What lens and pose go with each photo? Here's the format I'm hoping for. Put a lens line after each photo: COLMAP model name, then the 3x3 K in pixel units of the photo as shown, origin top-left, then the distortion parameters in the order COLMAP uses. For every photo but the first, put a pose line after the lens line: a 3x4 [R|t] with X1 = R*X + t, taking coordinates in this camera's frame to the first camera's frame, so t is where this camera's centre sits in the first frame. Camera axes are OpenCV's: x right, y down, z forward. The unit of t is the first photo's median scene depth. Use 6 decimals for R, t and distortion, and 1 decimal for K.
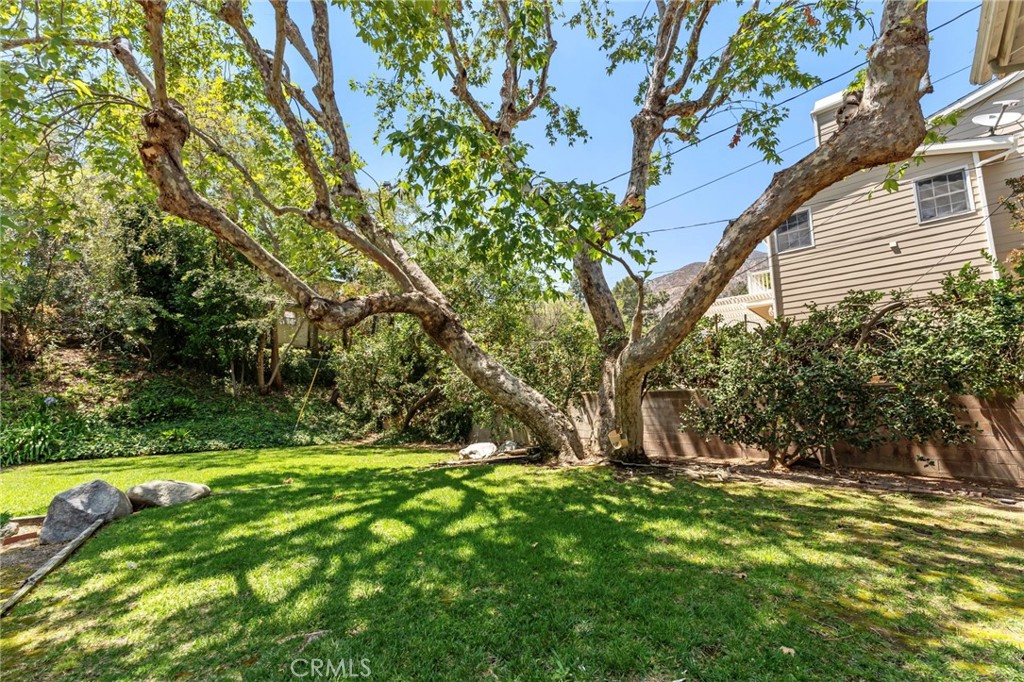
lens RADIAL K [[420.5, 0, 508.9], [0, 420.5, 343.8], [0, 0, 1]] dist [0.003742, 0.000430]
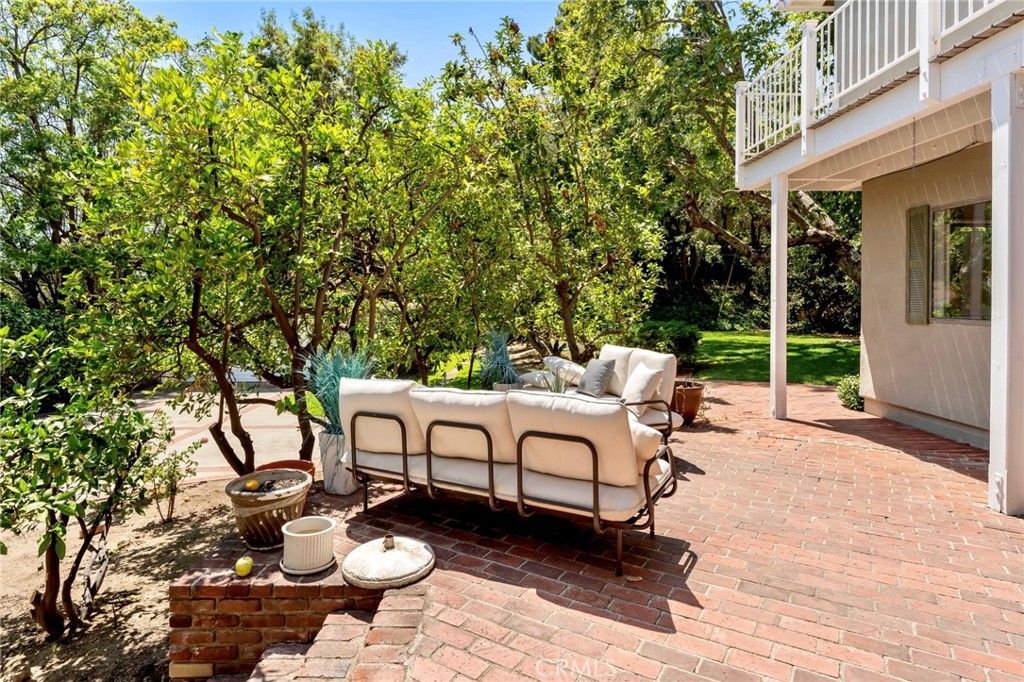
lens RADIAL K [[548.9, 0, 530.9], [0, 548.9, 298.4], [0, 0, 1]] dist [0.001607, 0.001318]
pose [[0.736452, 0.002362, -0.676486, 0.160311], [0.102093, 0.988153, 0.114593, -0.087463], [0.668742, -0.153457, 0.727485, -0.496456]]
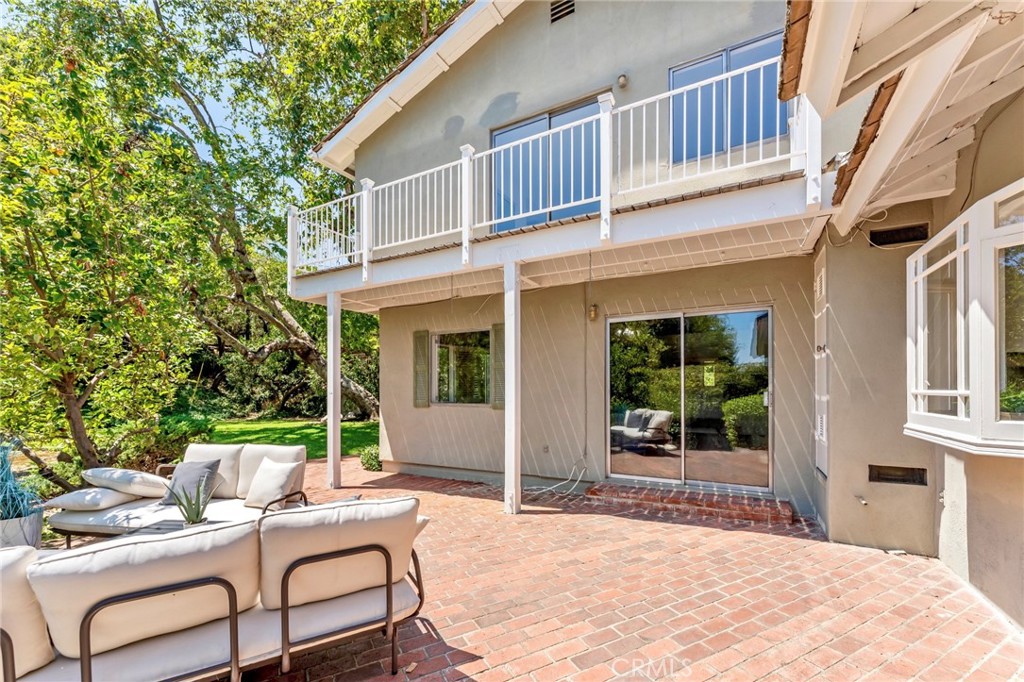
lens RADIAL K [[420.5, 0, 497.7], [0, 420.5, 385.6], [0, 0, 1]] dist [0.003742, 0.000430]
pose [[0.966495, -0.006030, 0.256613, 0.083880], [-0.030956, 0.989689, 0.139849, -0.086466], [-0.254811, -0.143107, 0.956343, -0.487932]]
